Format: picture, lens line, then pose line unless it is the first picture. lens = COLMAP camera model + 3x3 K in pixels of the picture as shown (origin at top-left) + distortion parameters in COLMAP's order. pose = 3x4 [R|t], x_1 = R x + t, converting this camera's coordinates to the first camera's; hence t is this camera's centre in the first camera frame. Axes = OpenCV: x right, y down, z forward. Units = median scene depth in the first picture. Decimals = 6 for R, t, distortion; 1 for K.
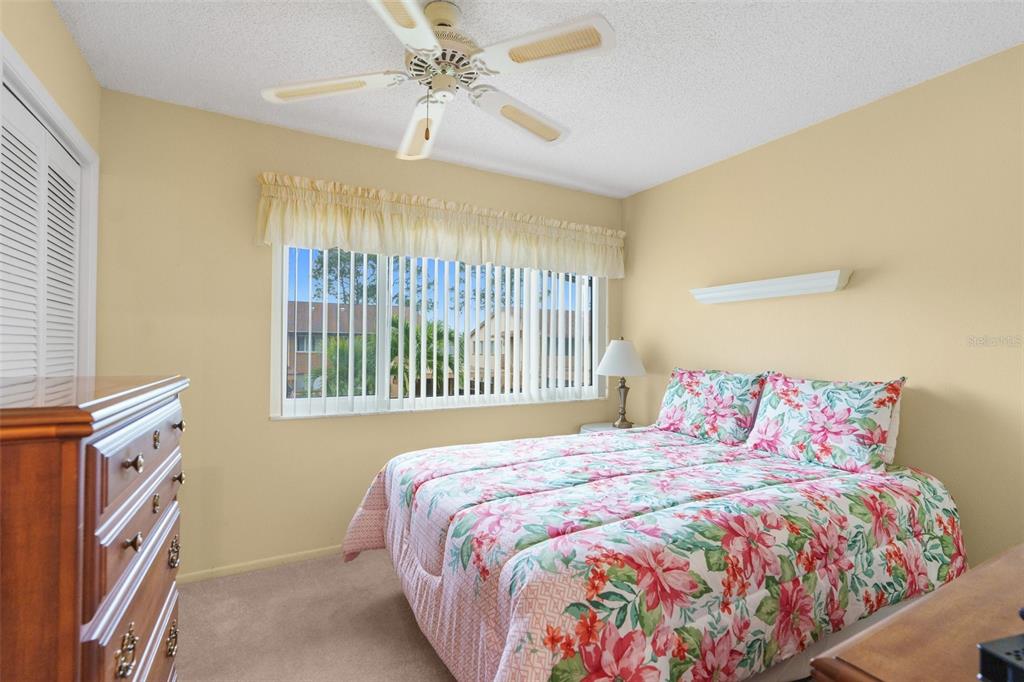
lens RADIAL K [[474.3, 0, 512.0], [0, 474.3, 341.0], [0, 0, 1]] dist [-0.000038, -0.000018]
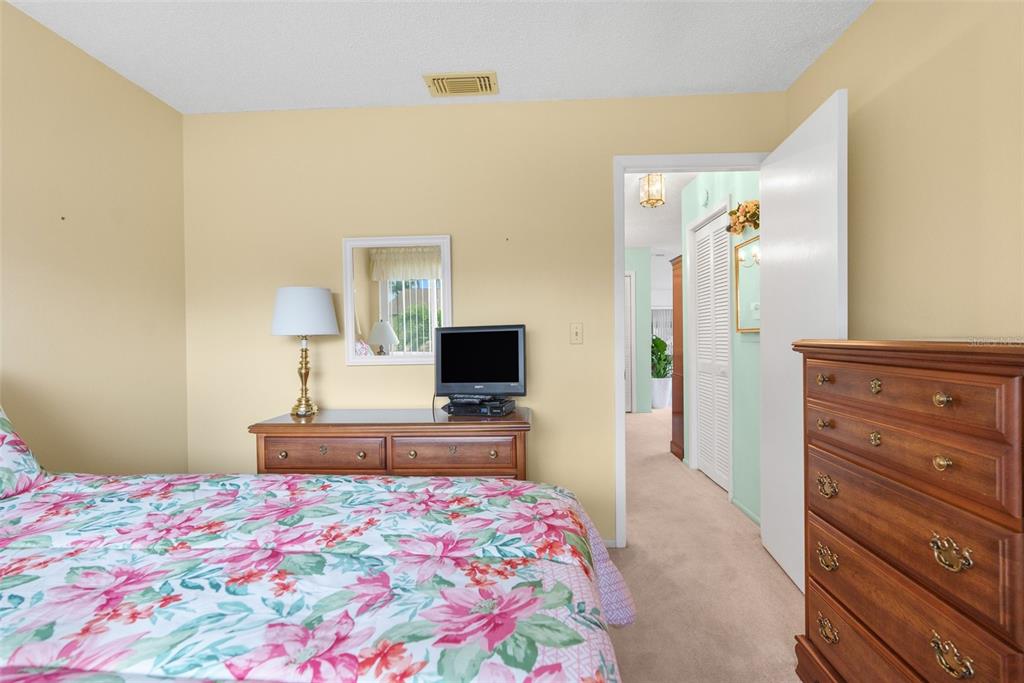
lens RADIAL K [[474.3, 0, 512.0], [0, 474.3, 341.5], [0, 0, 1]] dist [-0.000038, -0.000018]
pose [[-0.846636, -0.008095, 0.532112, -0.336937], [-0.001262, 0.999912, 0.013205, 0.041287], [-0.532172, 0.010509, -0.846571, 1.394684]]
